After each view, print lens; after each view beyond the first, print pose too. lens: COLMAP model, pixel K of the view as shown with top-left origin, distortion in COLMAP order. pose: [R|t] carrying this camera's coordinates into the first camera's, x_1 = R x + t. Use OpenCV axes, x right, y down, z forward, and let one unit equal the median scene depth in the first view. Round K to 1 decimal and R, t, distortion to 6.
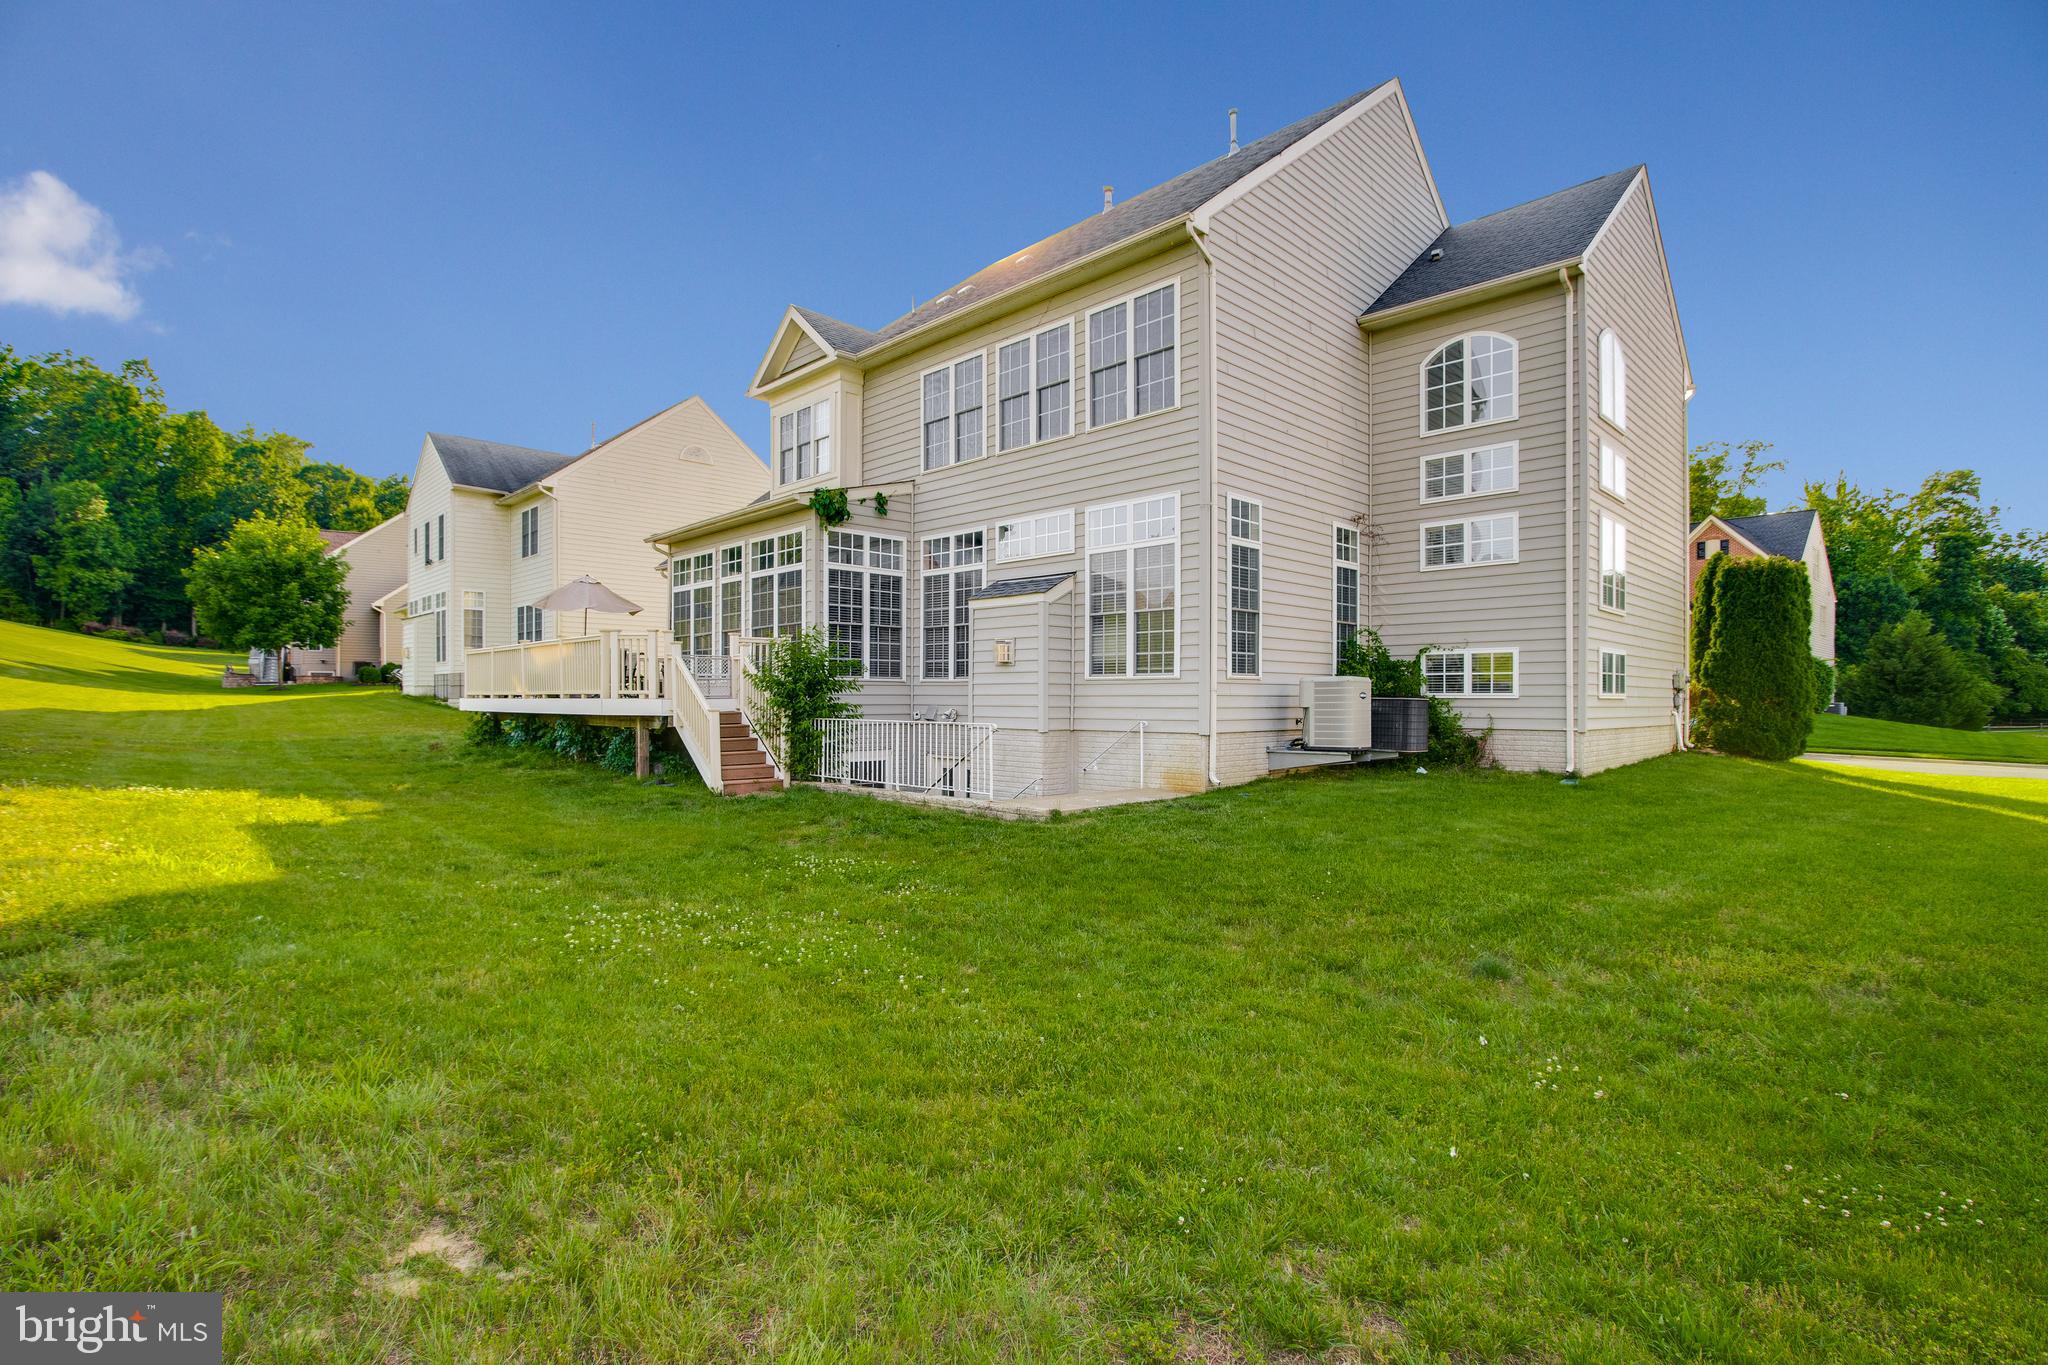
lens RADIAL K [[964.0, 0, 1018.3], [0, 964.0, 698.1], [0, 0, 1]] dist [-0.016552, 0.000558]
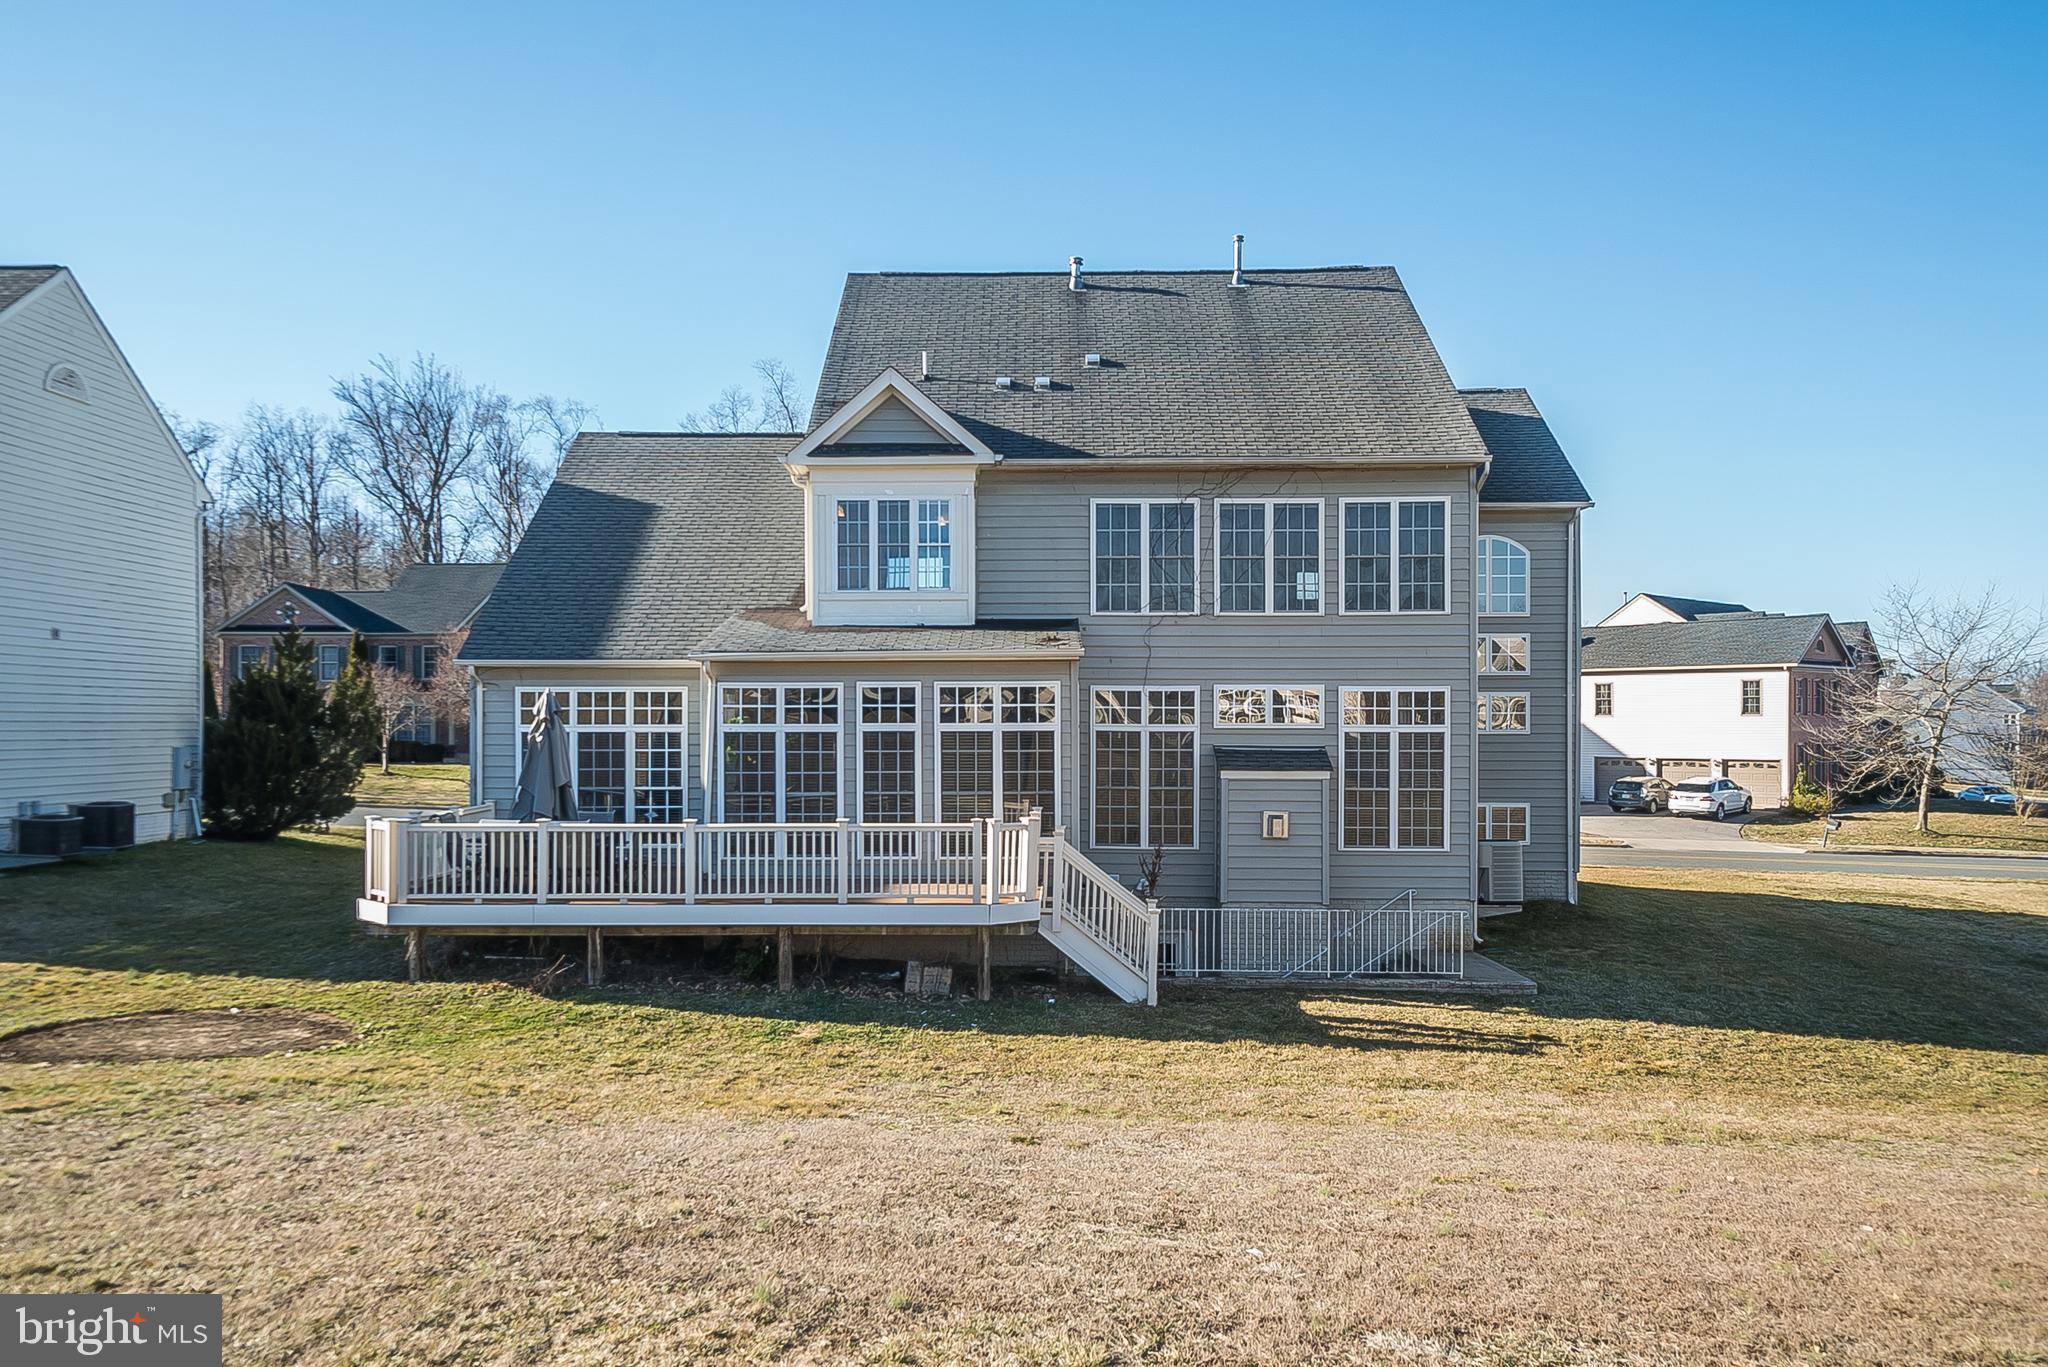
lens RADIAL K [[1530.4, 0, 1009.1], [0, 1530.4, 718.5], [0, 0, 1]] dist [0.072454, -0.001108]
pose [[0.722718, 0.003963, 0.691132, -1.226225], [0.001270, 0.999974, -0.007062, -0.138277], [-0.691142, 0.005981, 0.722694, 0.038848]]
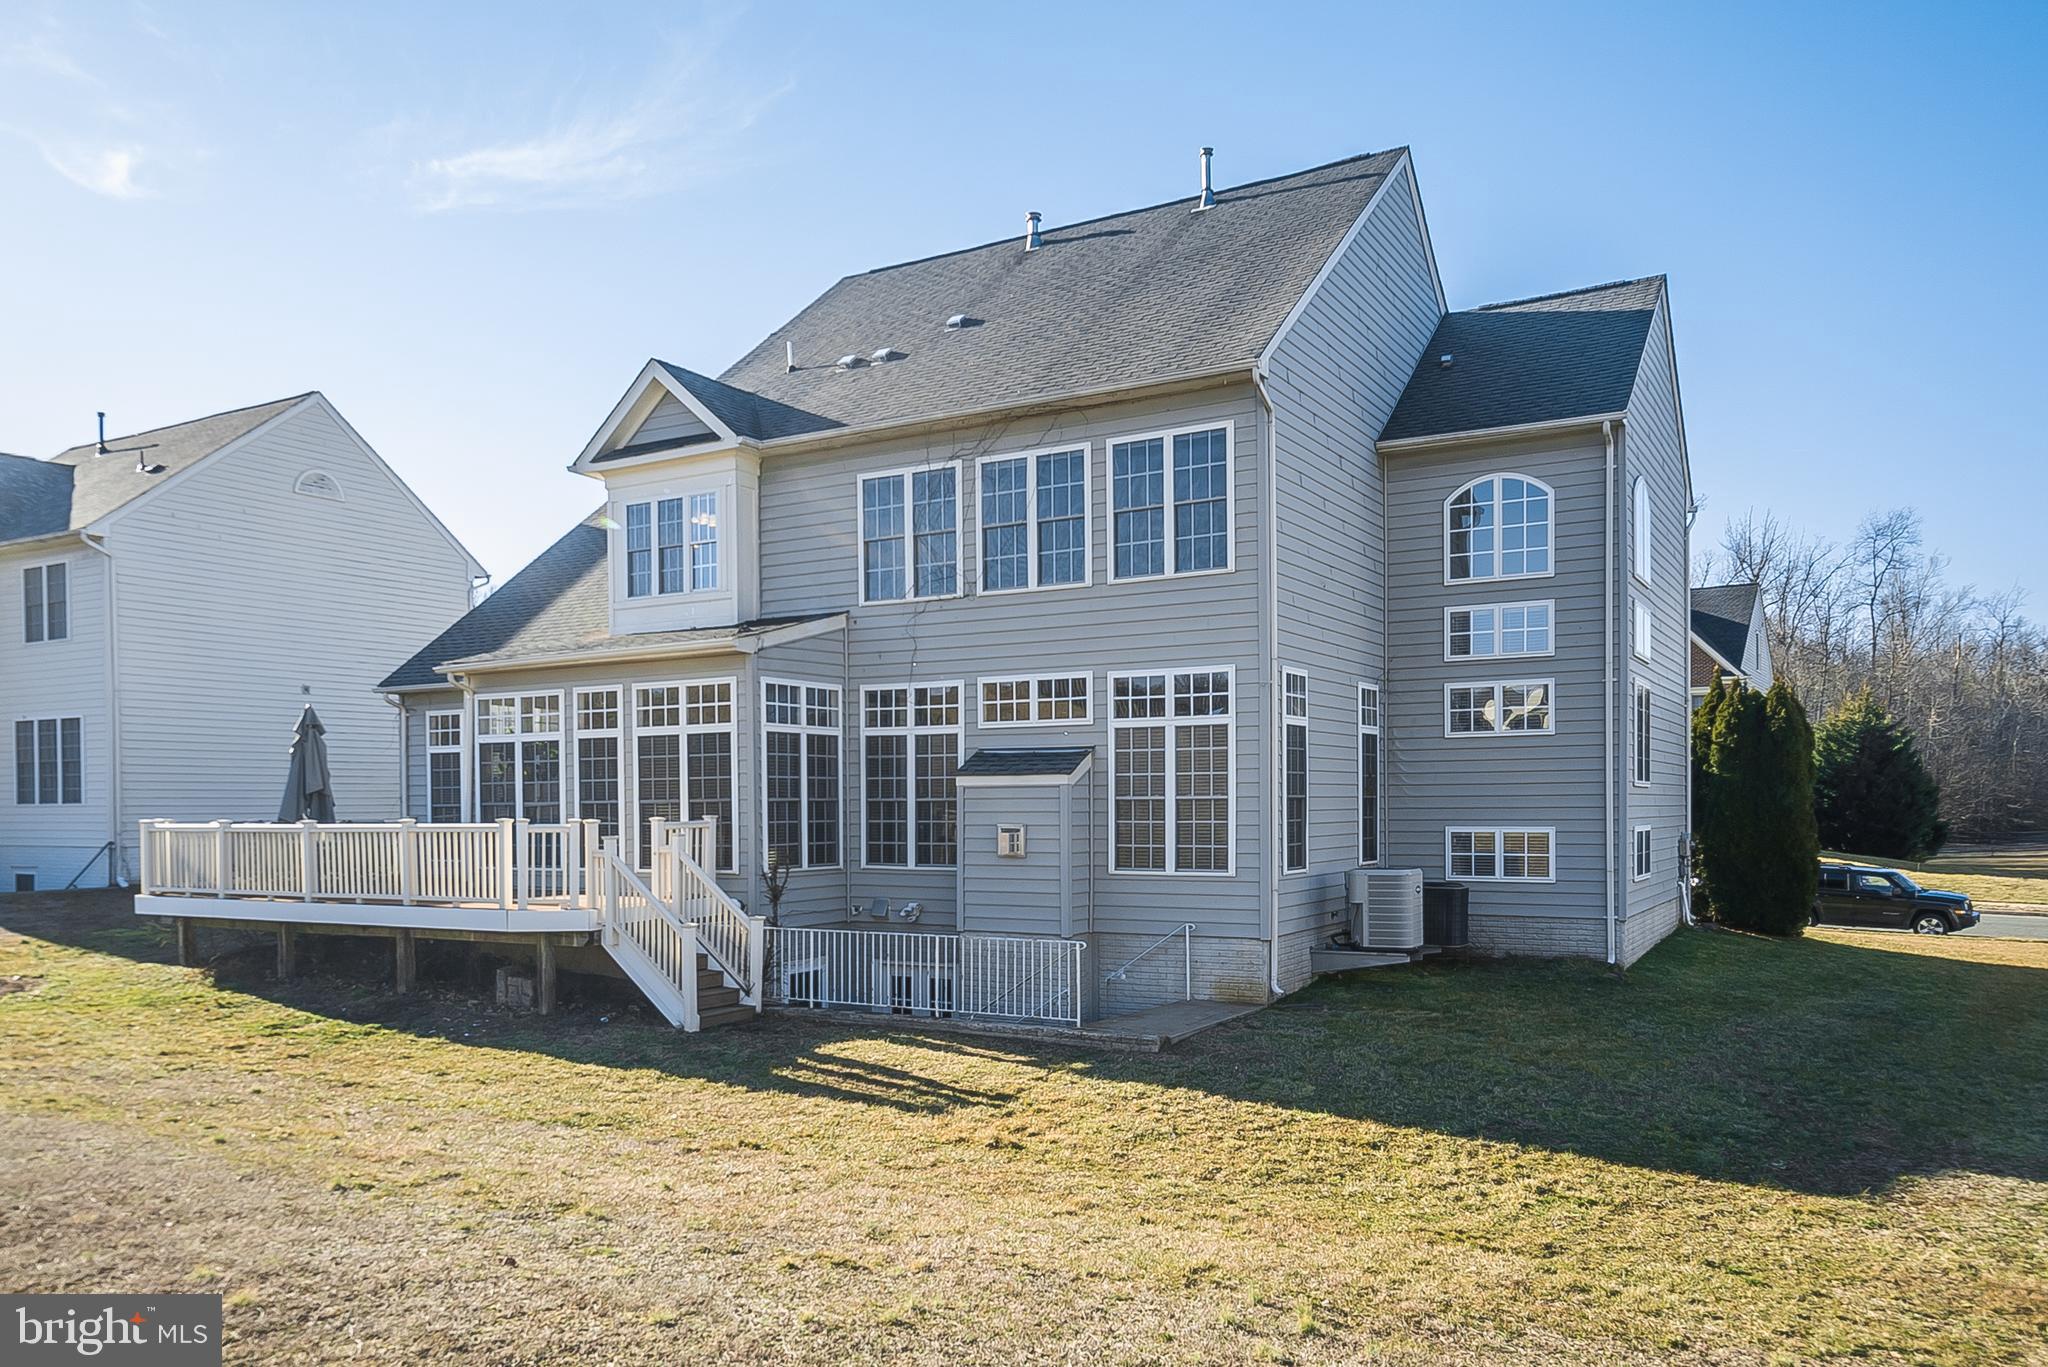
lens RADIAL K [[1509.5, 0, 998.7], [0, 1509.5, 818.9], [0, 0, 1]] dist [0.026353, -0.004285]
pose [[0.968415, -0.011478, 0.249079, -0.326777], [0.009399, 0.999910, 0.009533, -0.074471], [-0.249166, -0.006891, 0.968436, -0.245513]]
